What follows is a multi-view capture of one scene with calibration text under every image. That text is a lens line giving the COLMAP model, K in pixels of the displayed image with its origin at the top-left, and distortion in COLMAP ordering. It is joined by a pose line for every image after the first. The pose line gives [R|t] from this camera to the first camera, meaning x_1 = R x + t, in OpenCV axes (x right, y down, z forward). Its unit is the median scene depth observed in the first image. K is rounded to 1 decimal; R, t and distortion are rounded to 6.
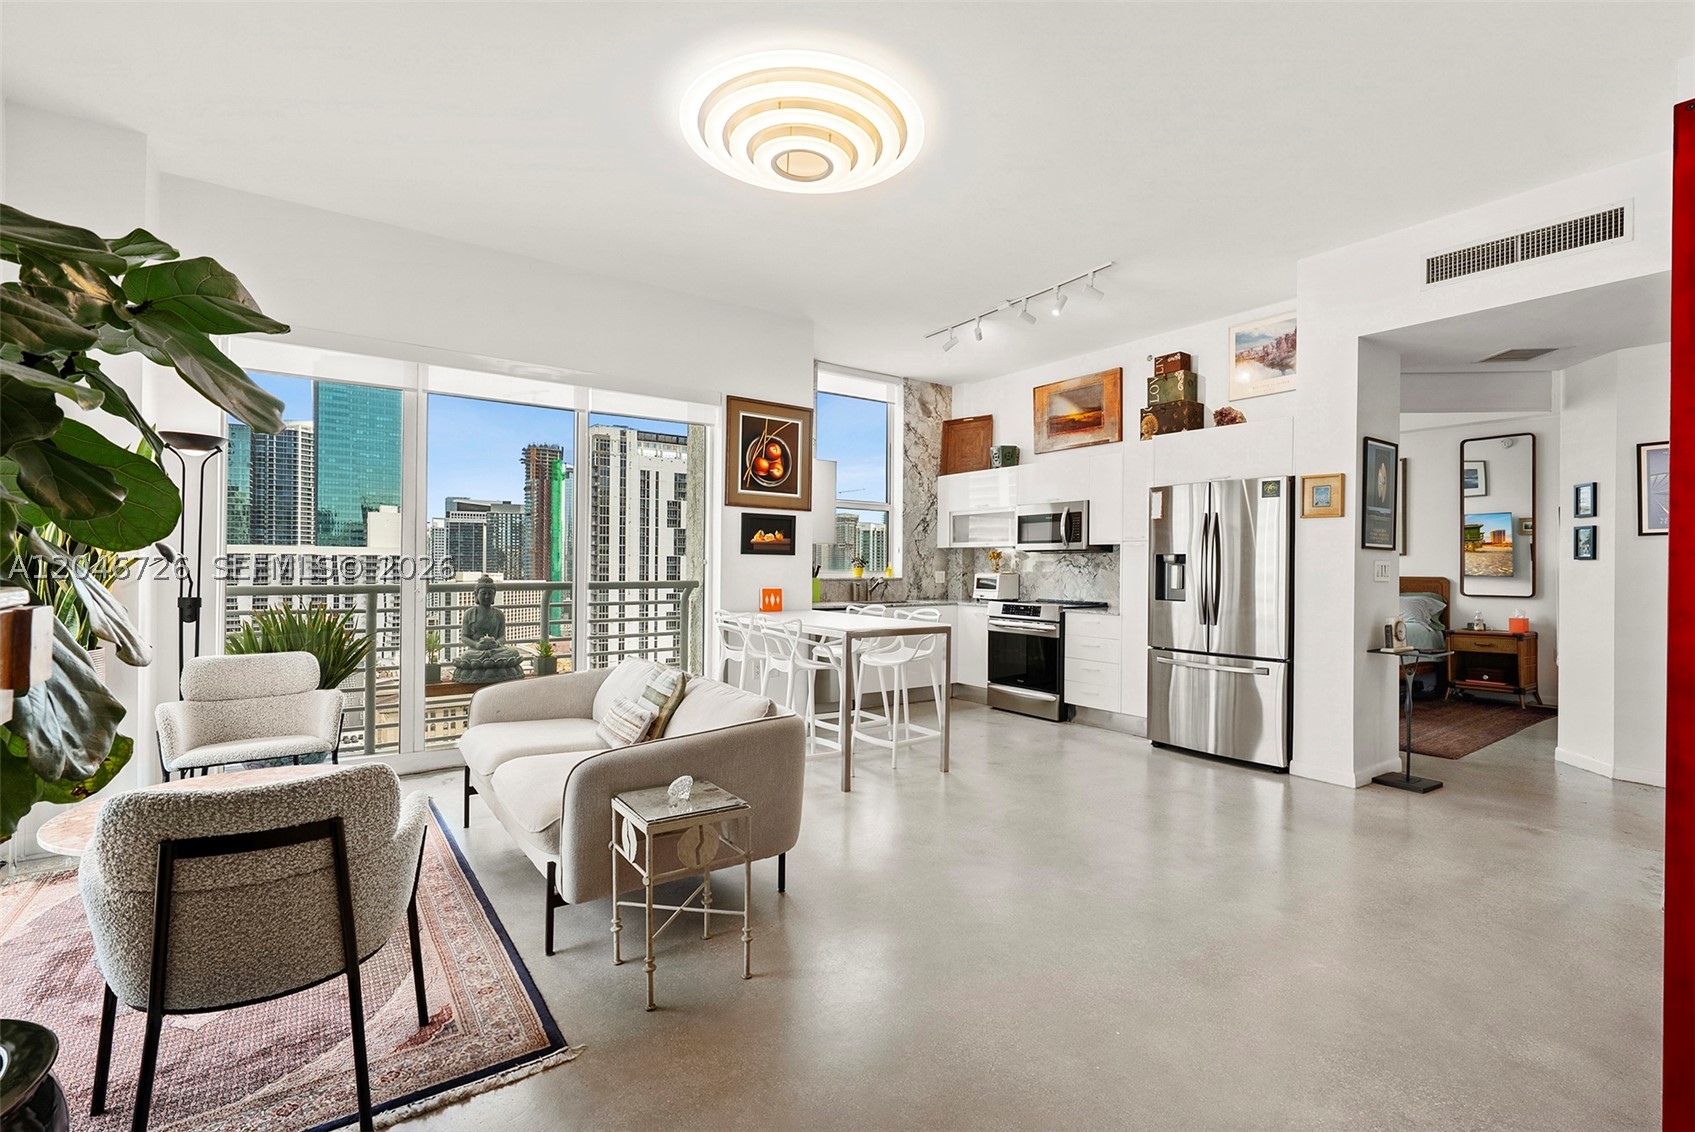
lens RADIAL K [[769.2, 0, 854.9], [0, 769.2, 566.1], [0, 0, 1]] dist [0.003134, 0.000207]
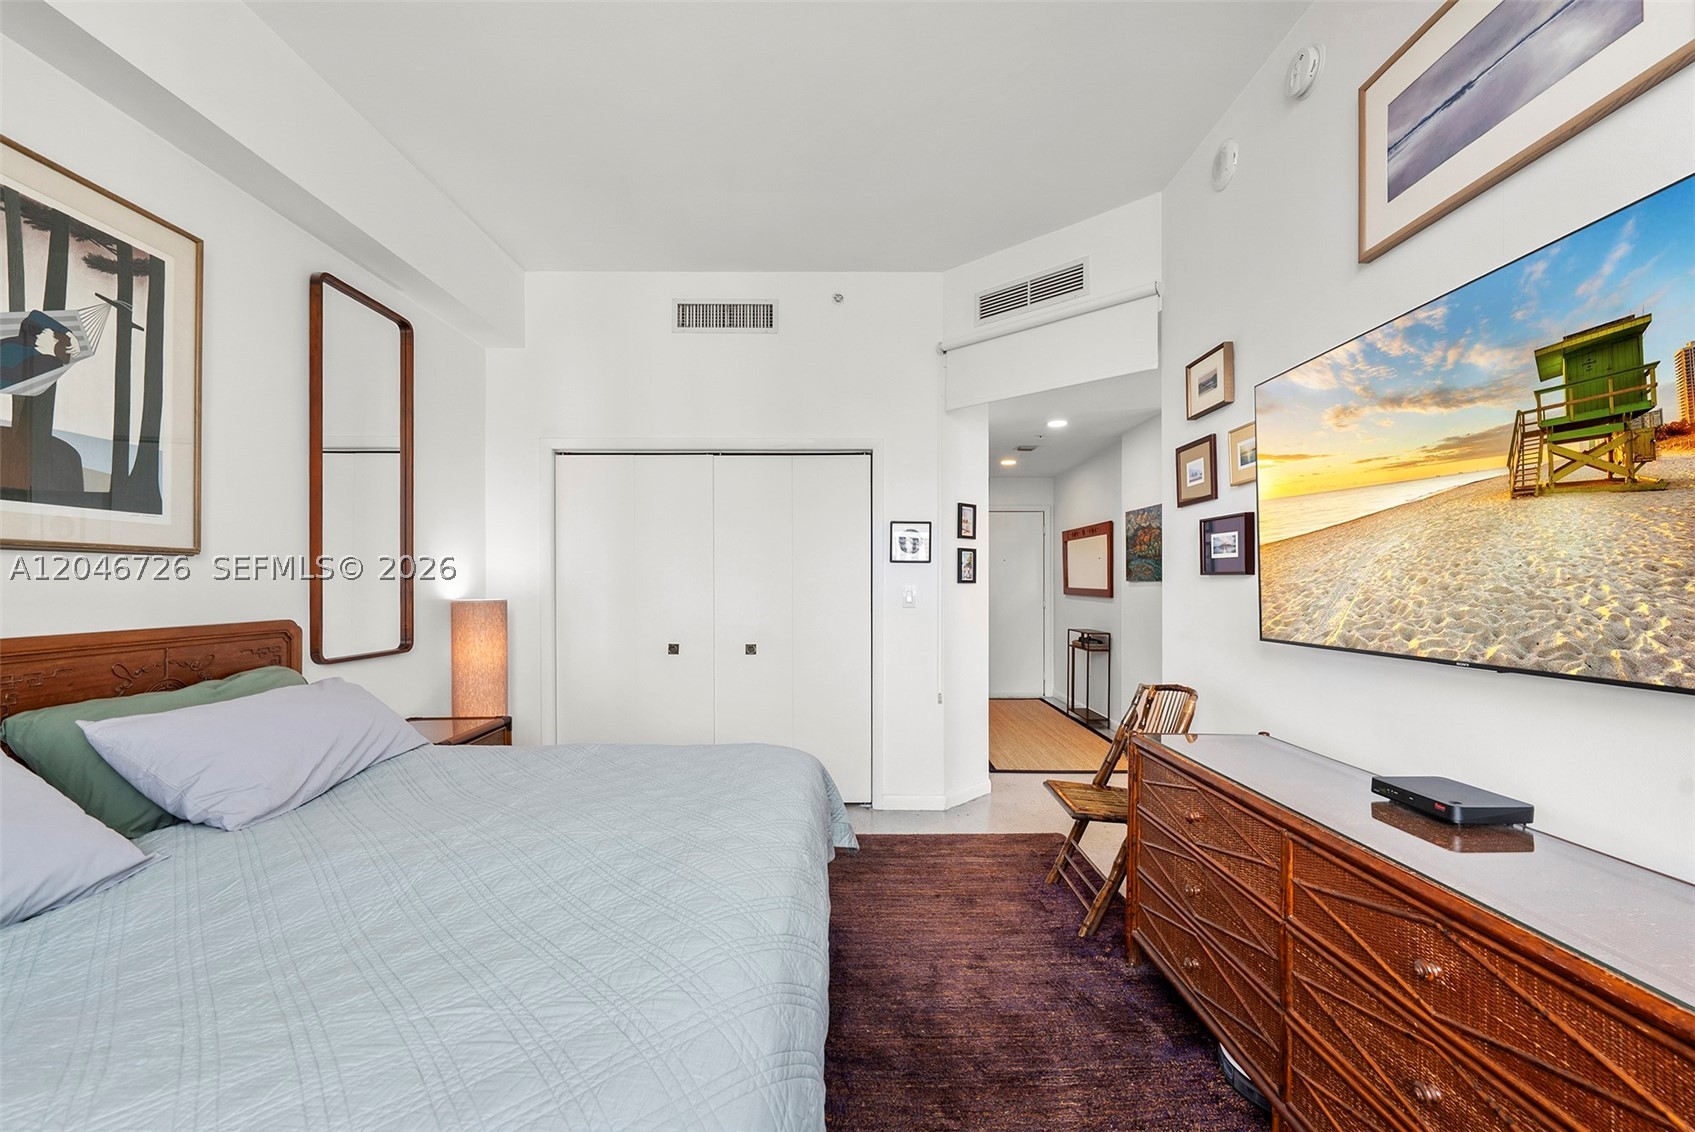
lens RADIAL K [[647.9, 0, 844.1], [0, 647.9, 553.4], [0, 0, 1]] dist [-0.000420, 0.000011]
pose [[-0.808989, 0.015945, 0.587608, 0.411689], [-0.008720, 0.999197, -0.039119, -0.008658], [-0.587760, -0.036771, -0.808200, 1.200709]]
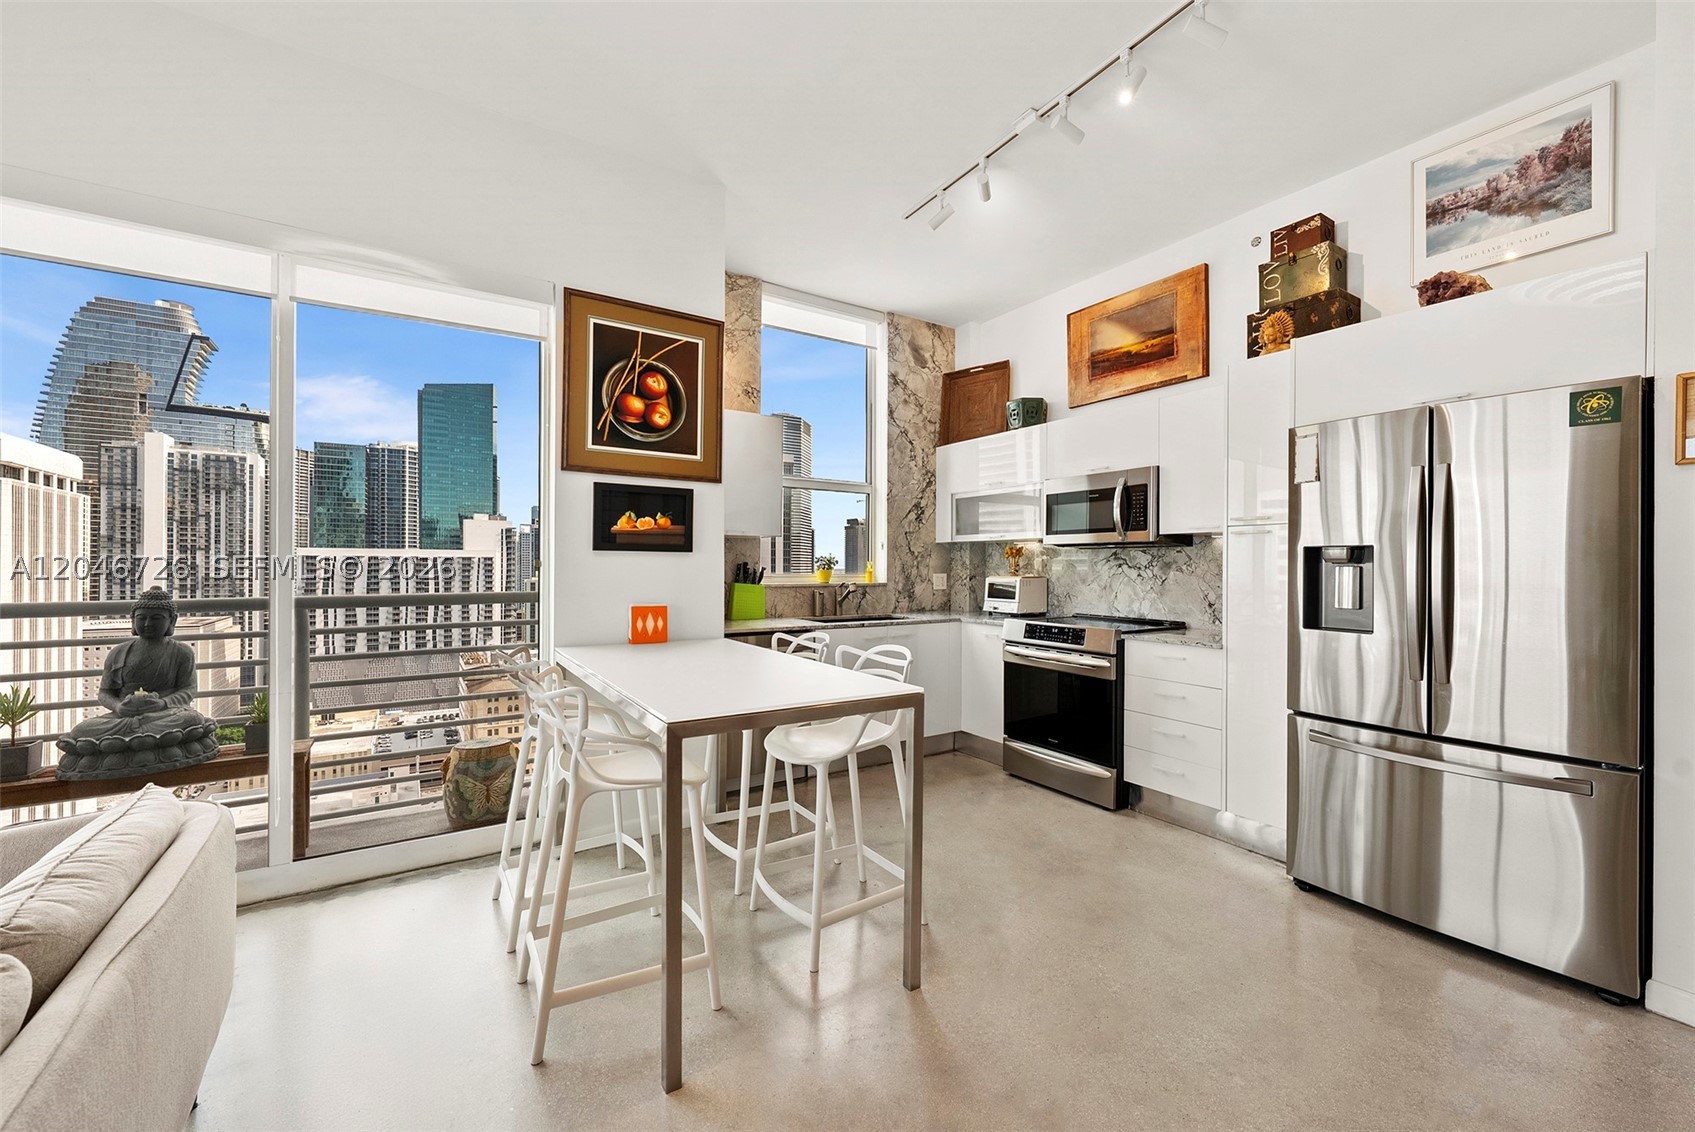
lens RADIAL K [[682.9, 0, 855.9], [0, 682.9, 563.8], [0, 0, 1]] dist [-0.000261, -0.000031]
pose [[0.998878, -0.003937, -0.047189, 0.073490], [0.003864, 0.999991, -0.001638, -0.002694], [0.047195, 0.001454, 0.998885, 0.402089]]
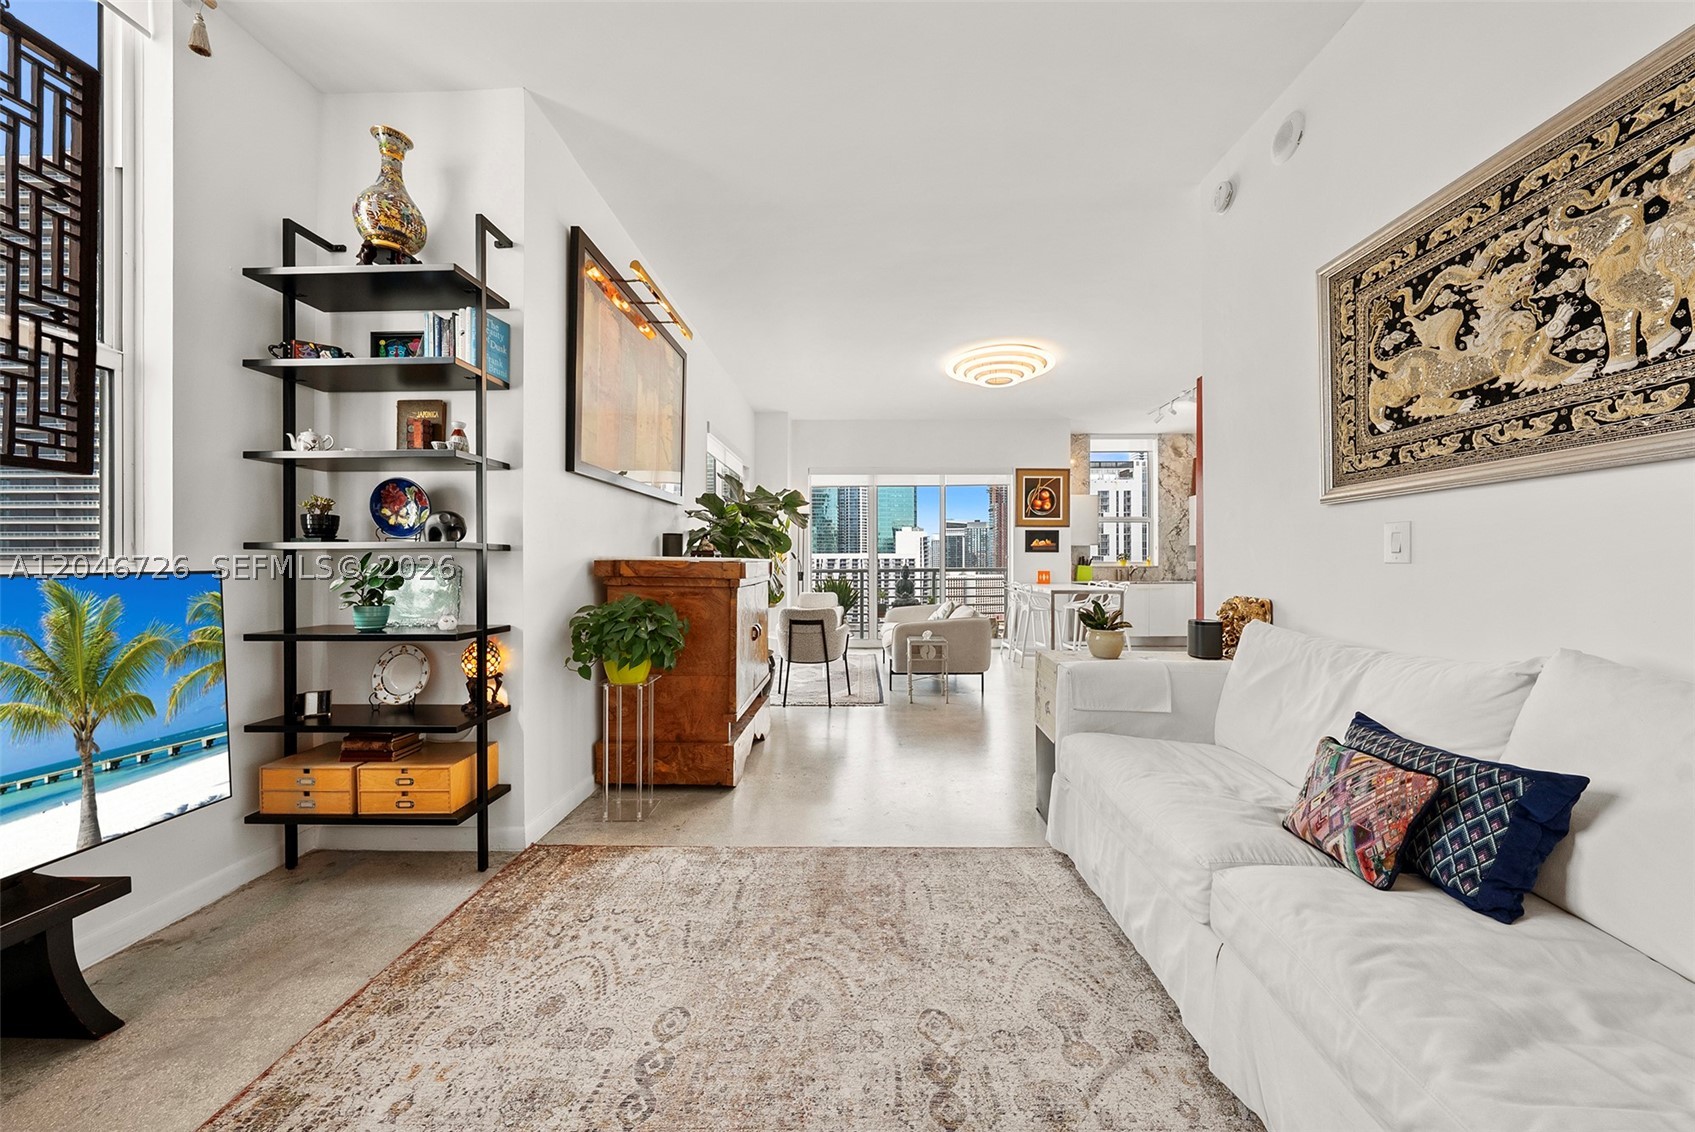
lens RADIAL K [[575.3, 0, 854.5], [0, 575.3, 562.1], [0, 0, 1]] dist [-0.000557, 0.000279]
pose [[0.803694, -0.010542, -0.594950, 0.298245], [0.008243, 0.999944, -0.006584, 0.011669], [0.594986, 0.000387, 0.803736, -0.311643]]
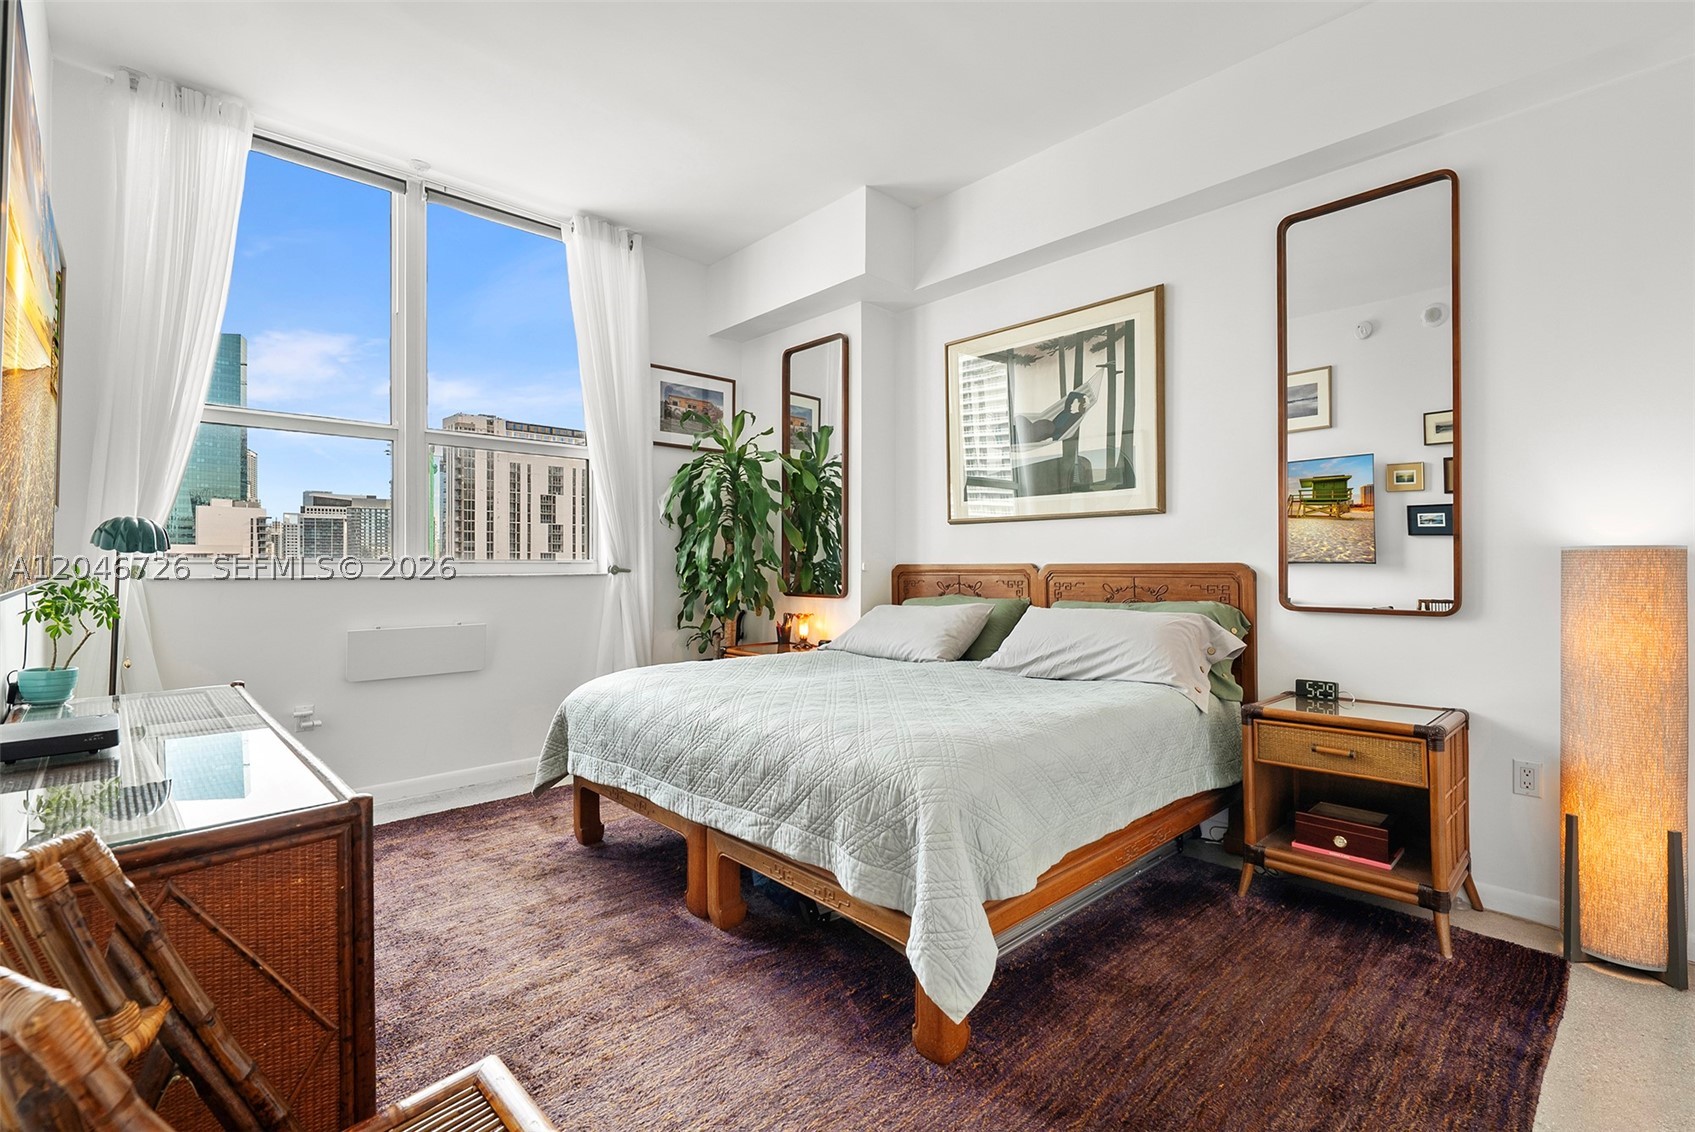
lens RADIAL K [[760.2, 0, 854.8], [0, 760.2, 562.5], [0, 0, 1]] dist [0.003176, 0.000236]
pose [[0.990978, -0.006270, 0.133878, 0.563246], [0.006241, 0.999980, 0.000631, 0.012215], [-0.133879, 0.000210, 0.990998, 0.699617]]
